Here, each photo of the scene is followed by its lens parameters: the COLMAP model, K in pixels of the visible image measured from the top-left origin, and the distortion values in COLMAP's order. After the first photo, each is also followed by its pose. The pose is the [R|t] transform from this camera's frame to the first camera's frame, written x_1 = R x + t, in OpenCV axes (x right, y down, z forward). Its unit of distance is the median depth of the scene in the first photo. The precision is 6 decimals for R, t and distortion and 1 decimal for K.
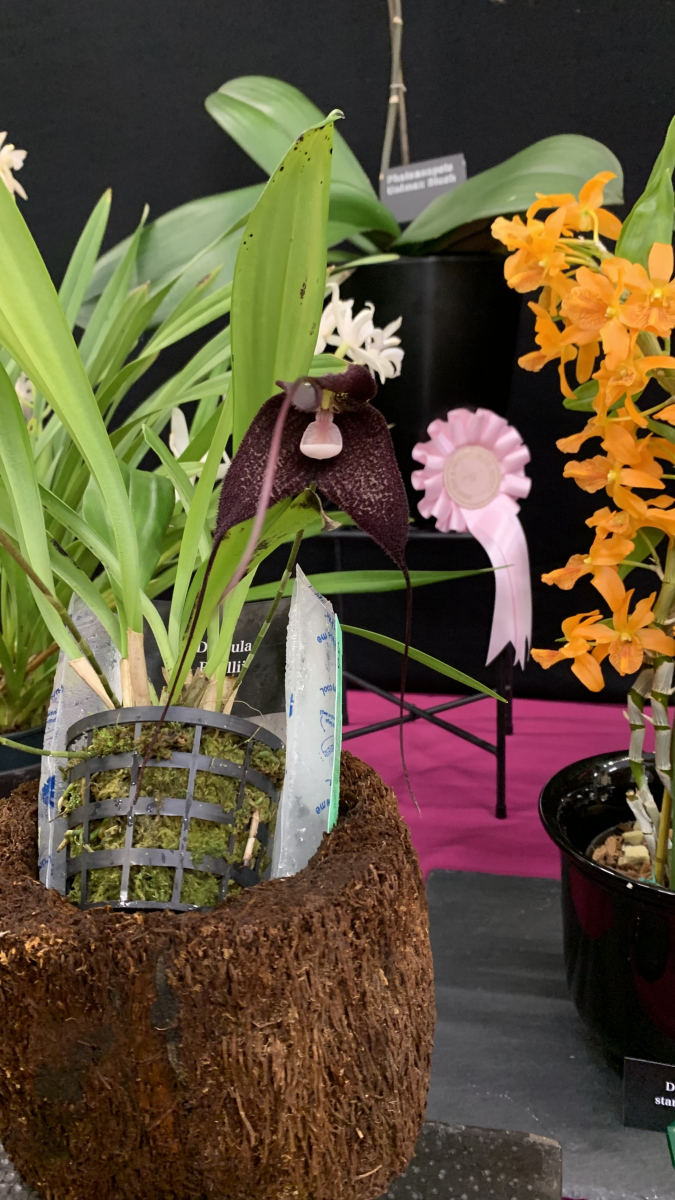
lens RADIAL K [[901.8, 0, 337.9], [0, 901.8, 561.3], [0, 0, 1]] dist [0.010762, -0.031488]
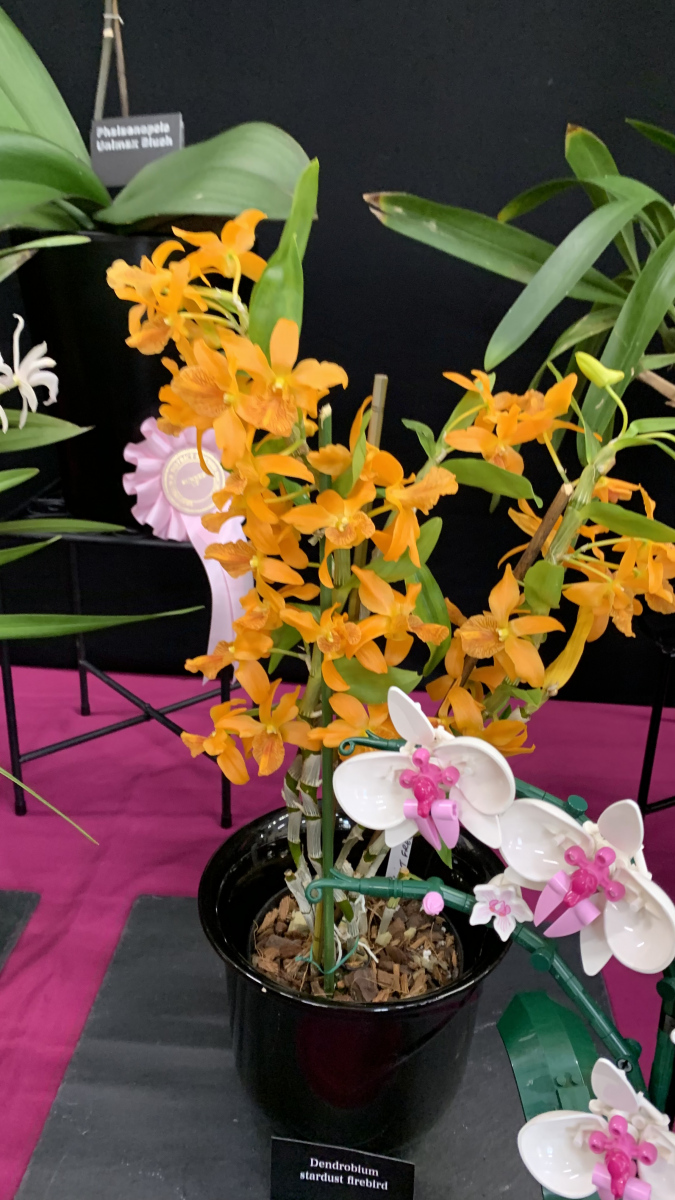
lens RADIAL K [[916.6, 0, 337.5], [0, 916.6, 600.0], [0, 0, 1]] dist [0.007562, -0.015836]
pose [[0.977902, 0.005981, 0.208980, 0.155292], [-0.030311, 0.993085, 0.113416, -0.131113], [-0.206857, -0.117244, 0.971321, 0.070502]]
